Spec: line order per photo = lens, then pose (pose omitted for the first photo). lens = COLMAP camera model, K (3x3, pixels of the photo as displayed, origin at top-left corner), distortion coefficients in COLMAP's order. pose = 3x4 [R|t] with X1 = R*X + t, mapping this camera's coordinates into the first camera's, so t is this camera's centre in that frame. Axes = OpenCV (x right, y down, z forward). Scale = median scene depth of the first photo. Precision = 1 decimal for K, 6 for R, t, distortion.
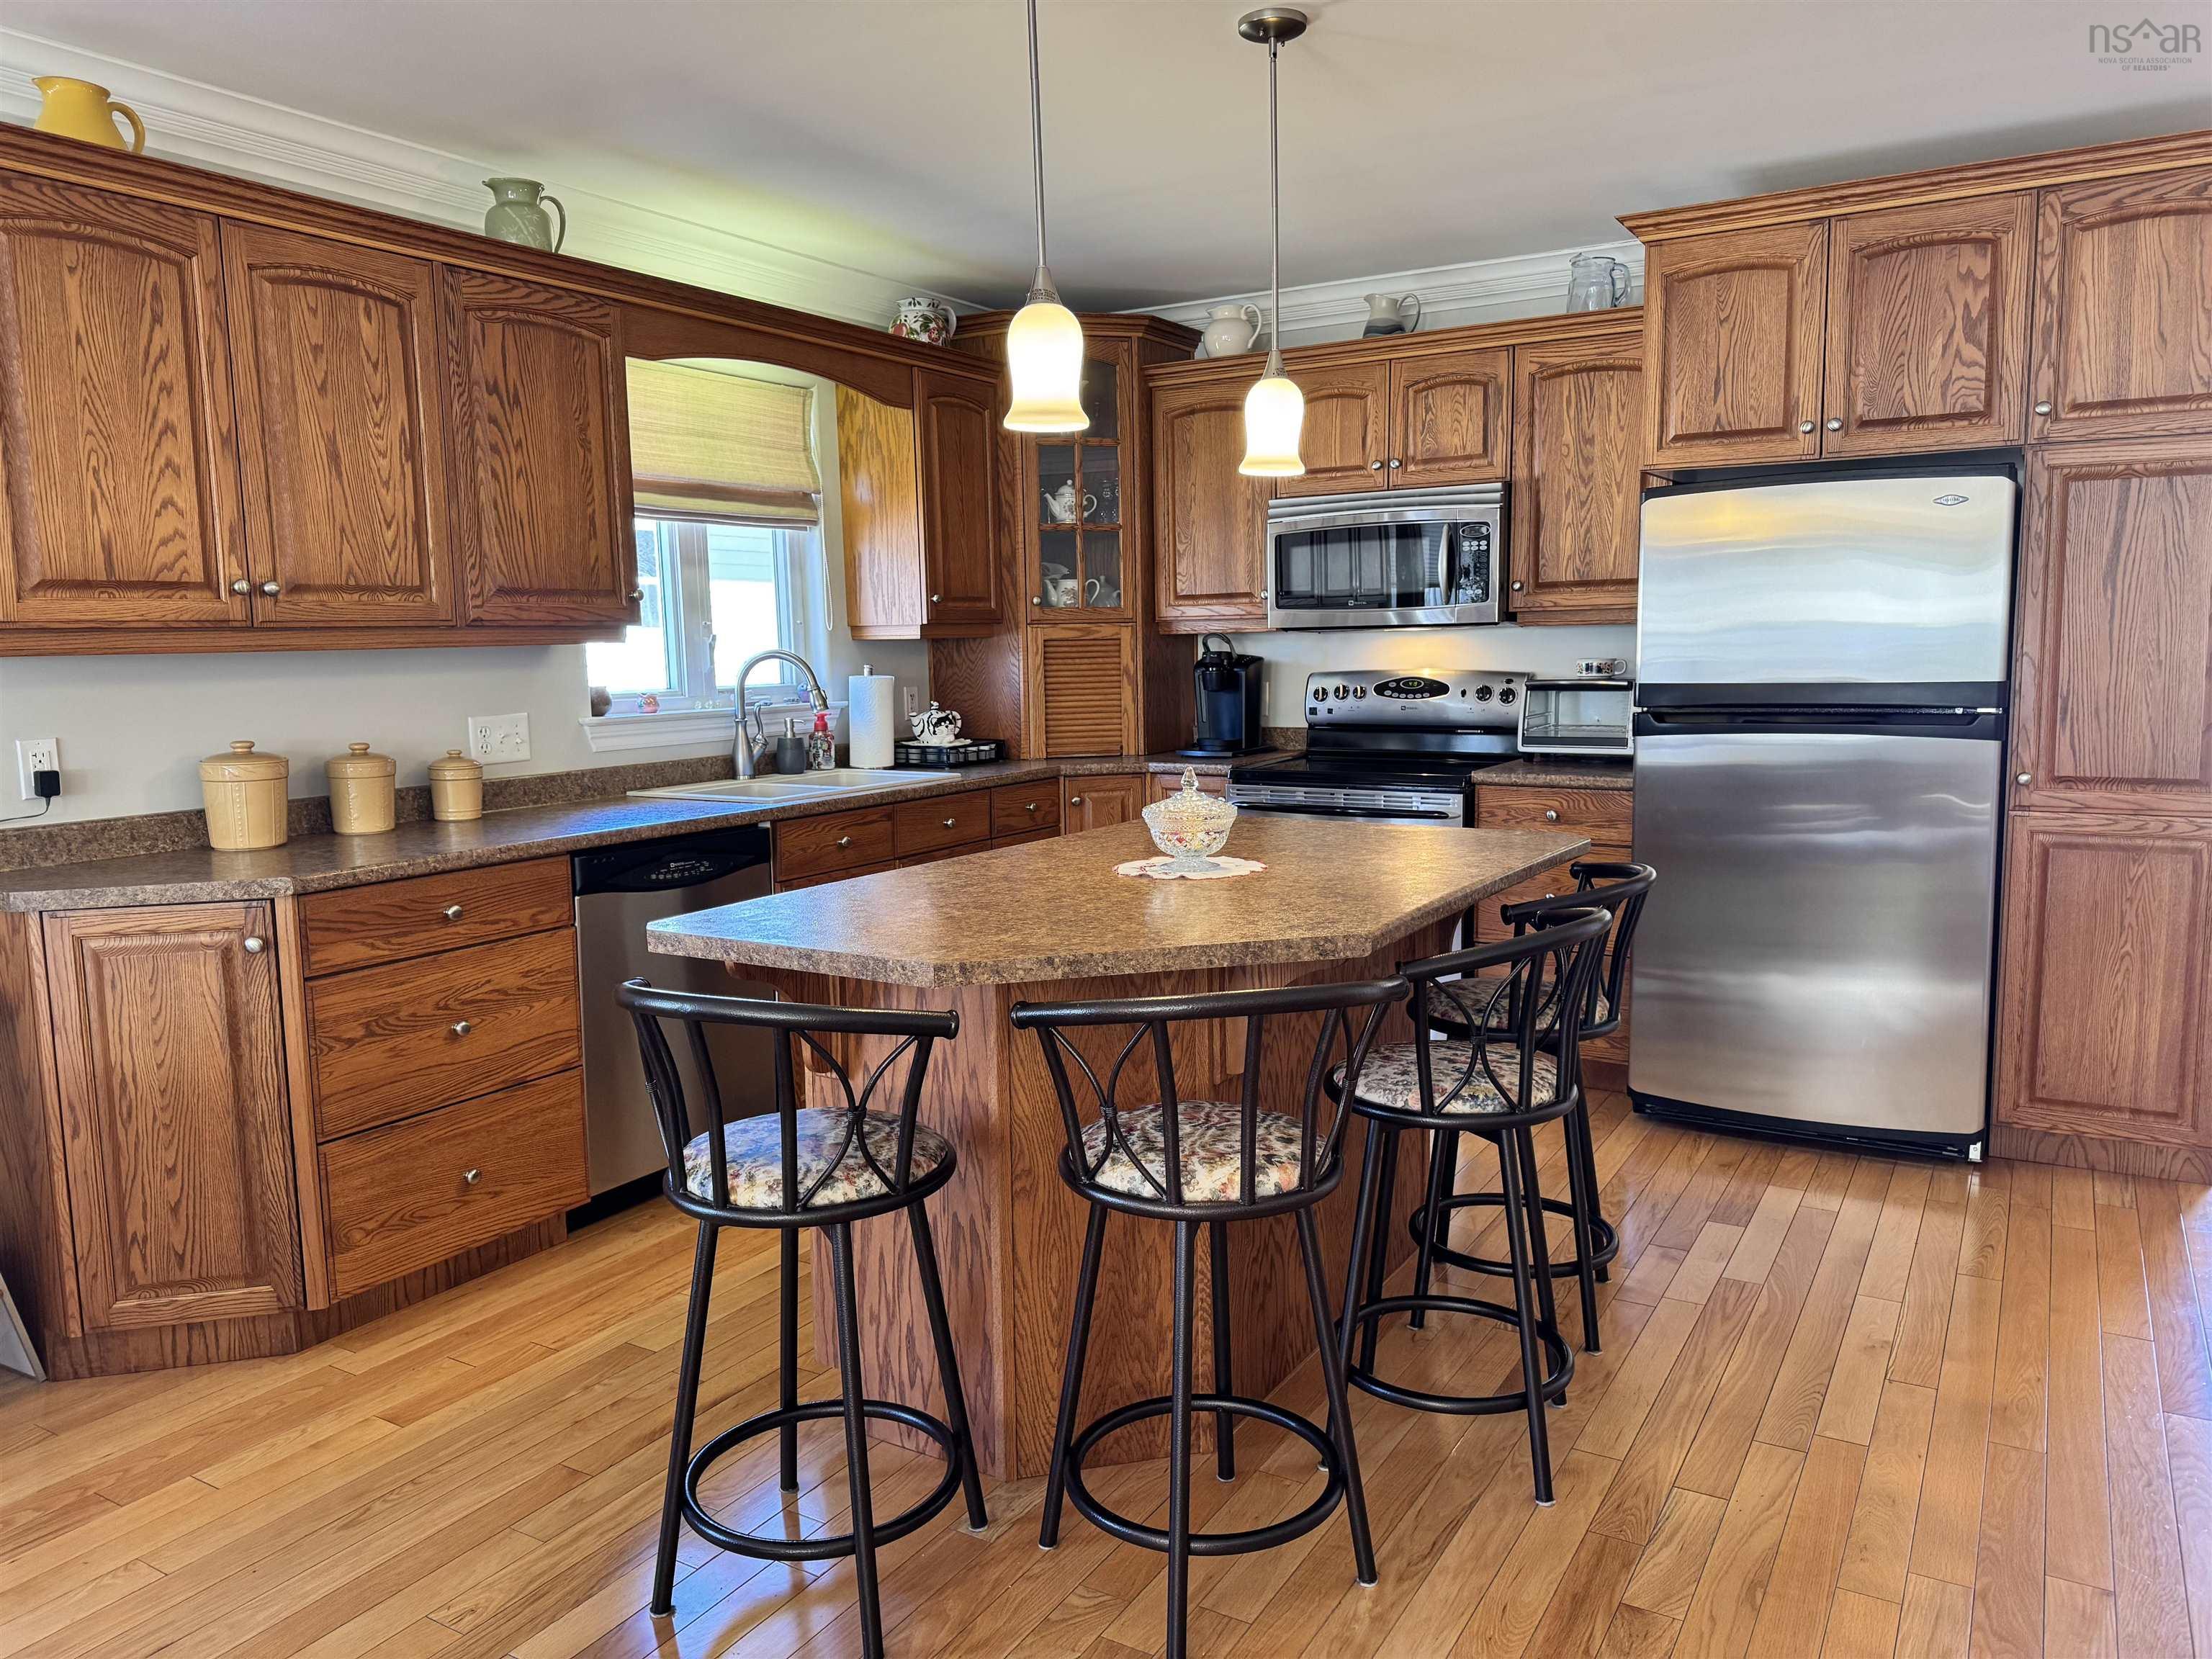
lens RADIAL K [[1540.4, 0, 1117.7], [0, 1540.4, 826.4], [0, 0, 1]] dist [0.098839, -0.141744]
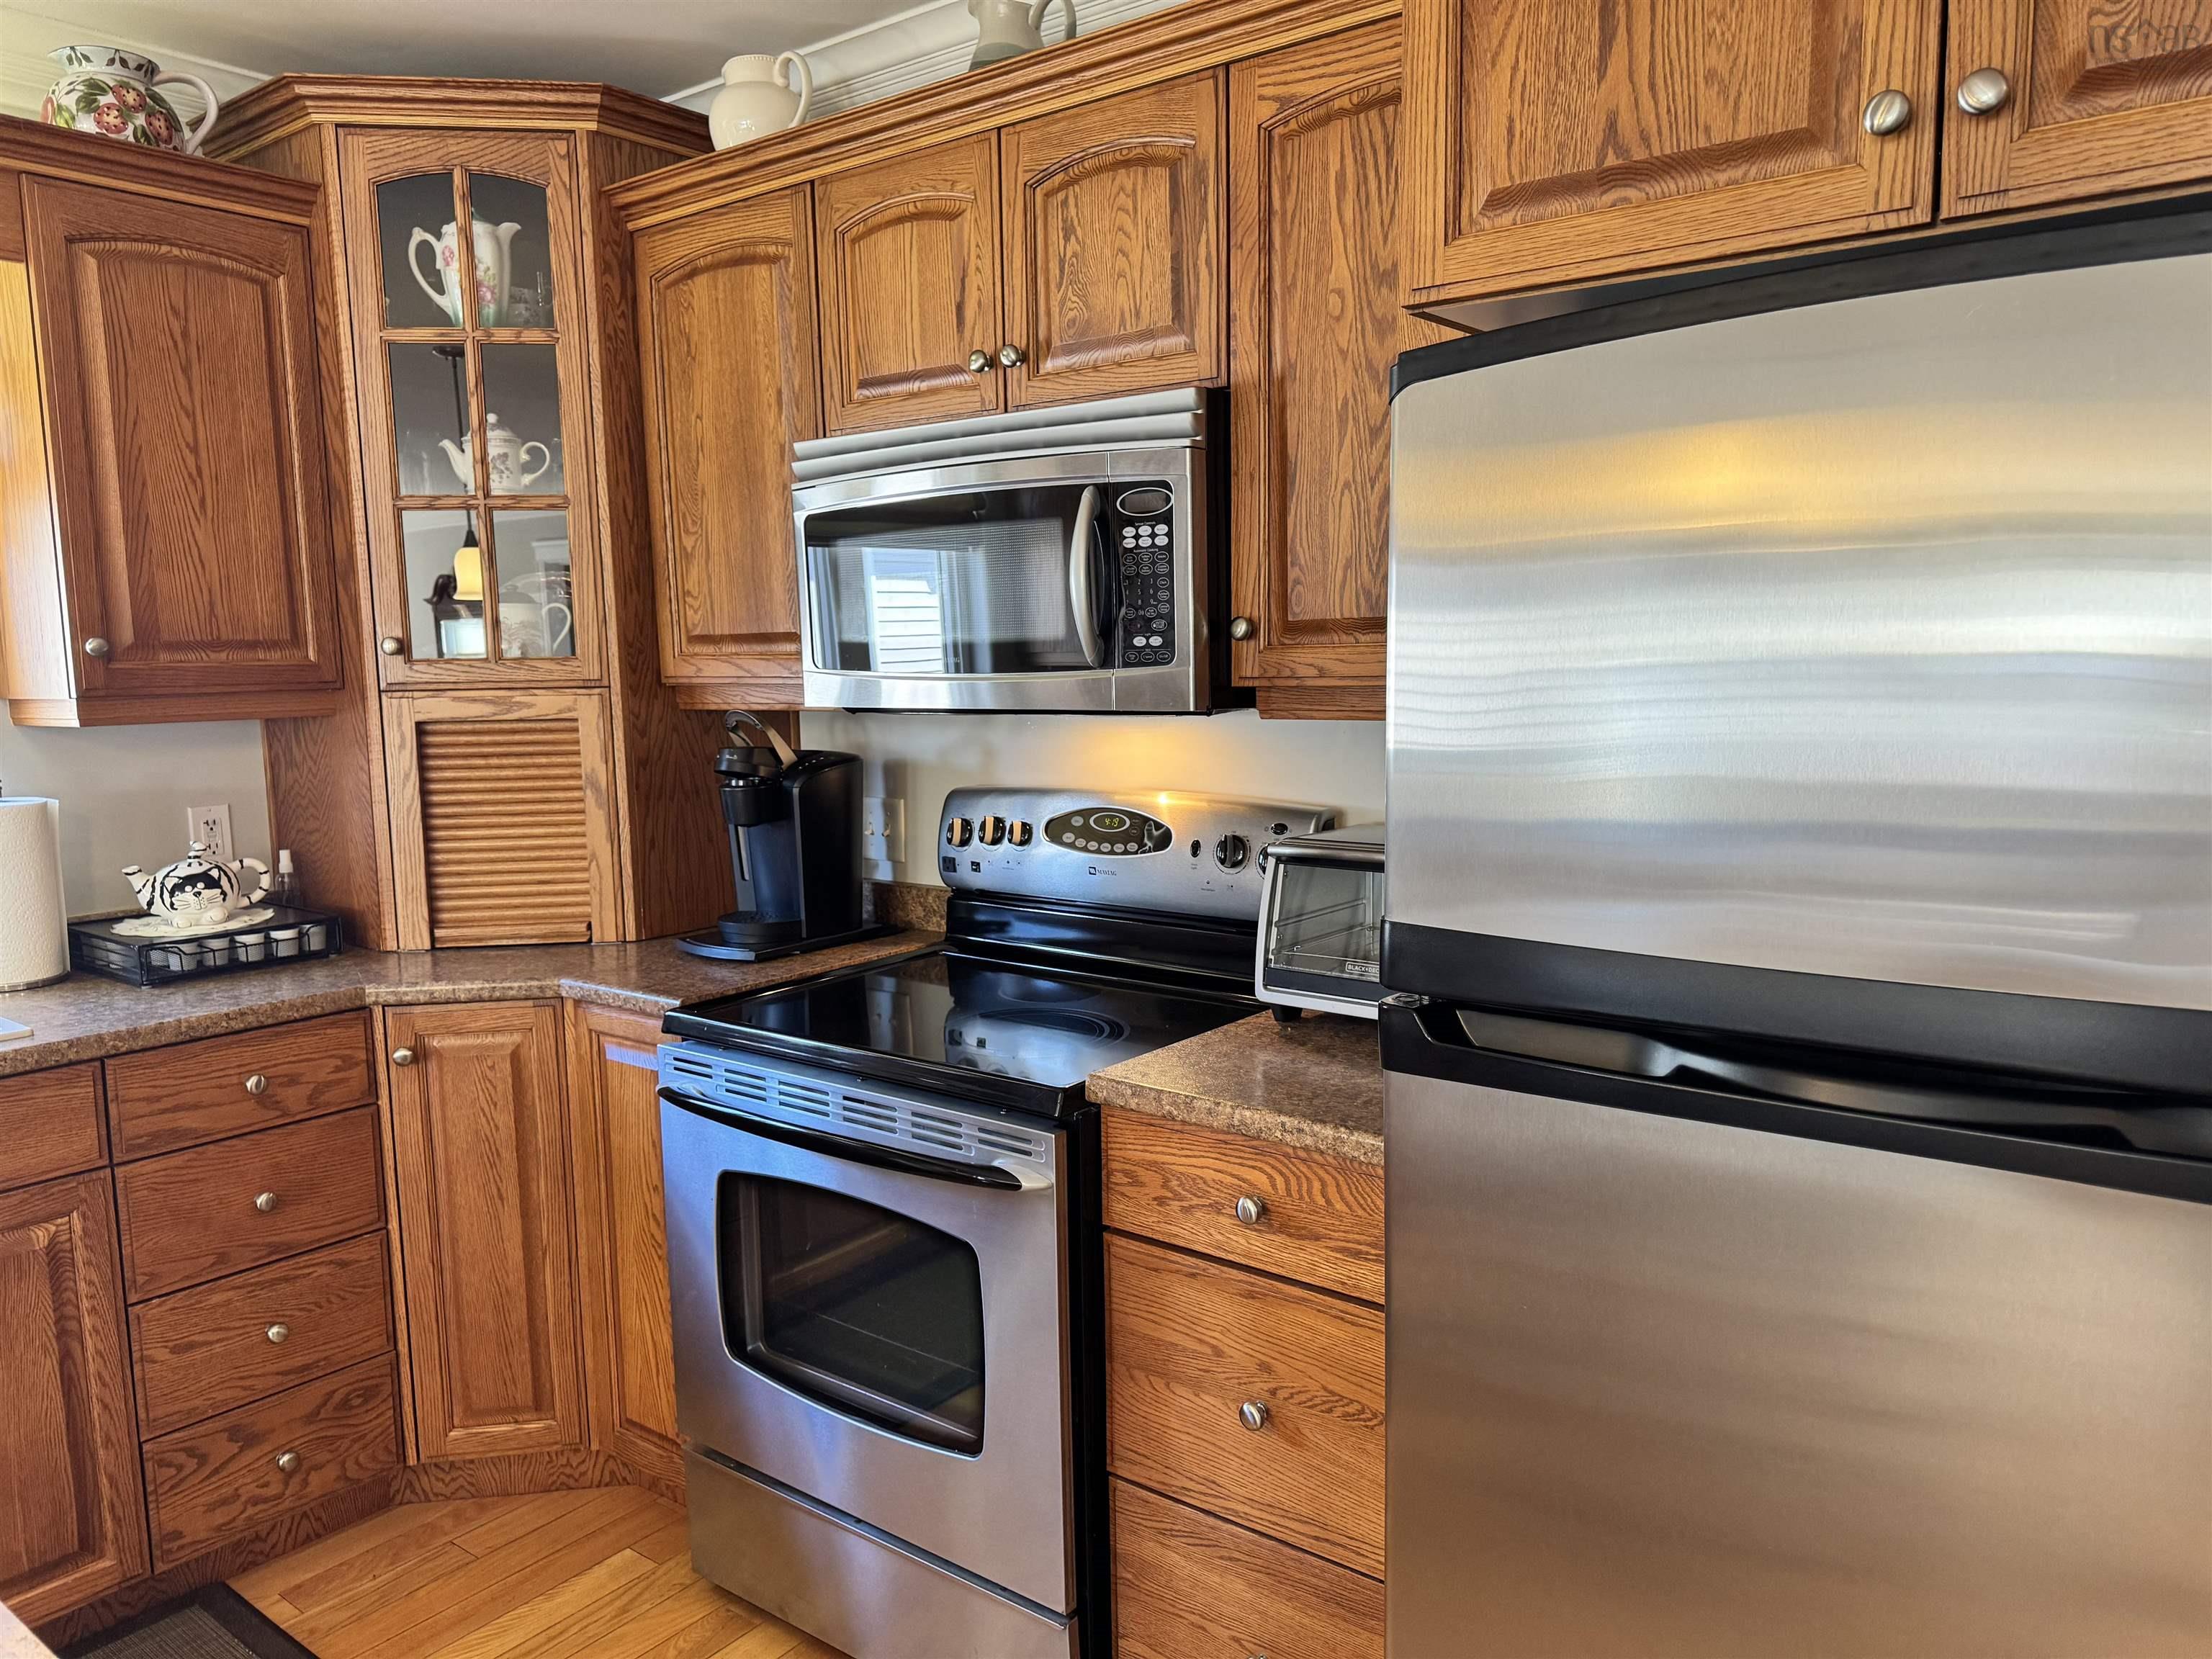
lens RADIAL K [[1571.1, 0, 1109.0], [0, 1571.1, 848.2], [0, 0, 1]] dist [-0.001005, -0.002660]
pose [[0.993991, 0.015986, -0.108288, 0.272339], [-0.015344, 0.999859, 0.006765, -0.097733], [0.108381, -0.005063, 0.994097, 0.571793]]
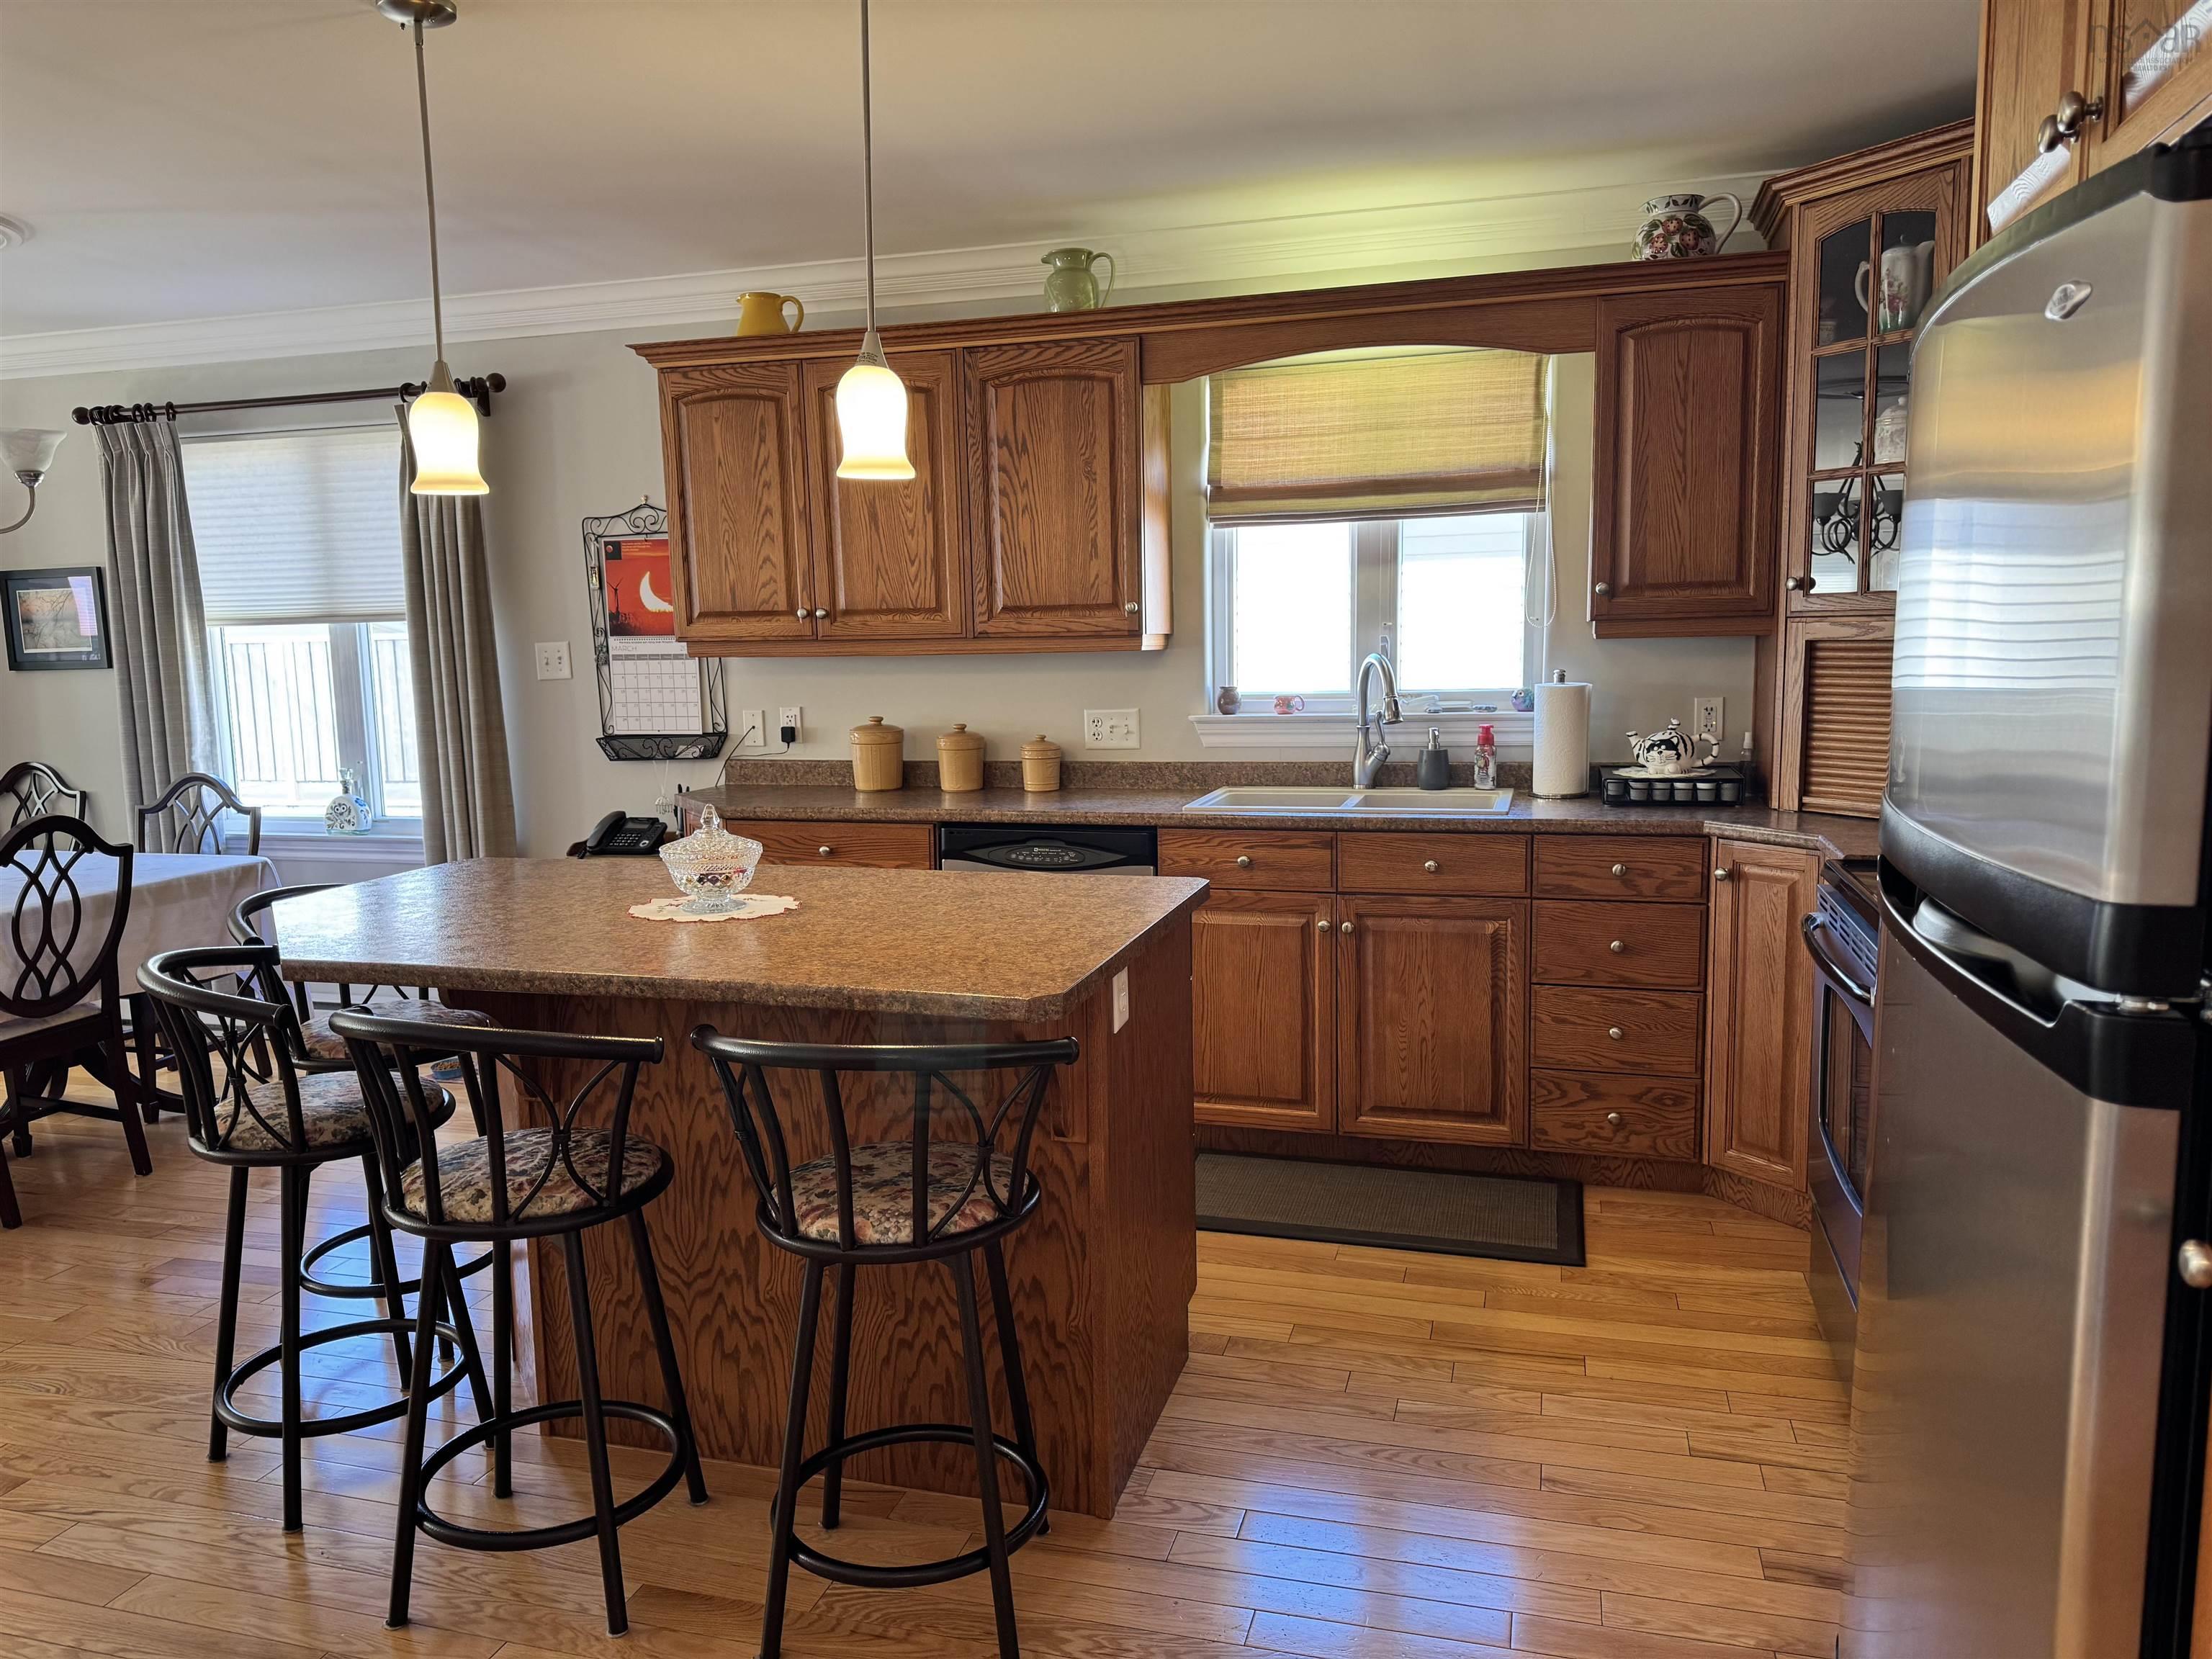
lens RADIAL K [[1540.4, 0, 1117.7], [0, 1540.4, 826.4], [0, 0, 1]] dist [0.098839, -0.141744]
pose [[0.270672, 0.136608, -0.952930, 0.621340], [-0.101045, 0.988444, 0.112999, -0.098394], [0.957354, 0.065703, 0.281348, 0.582433]]
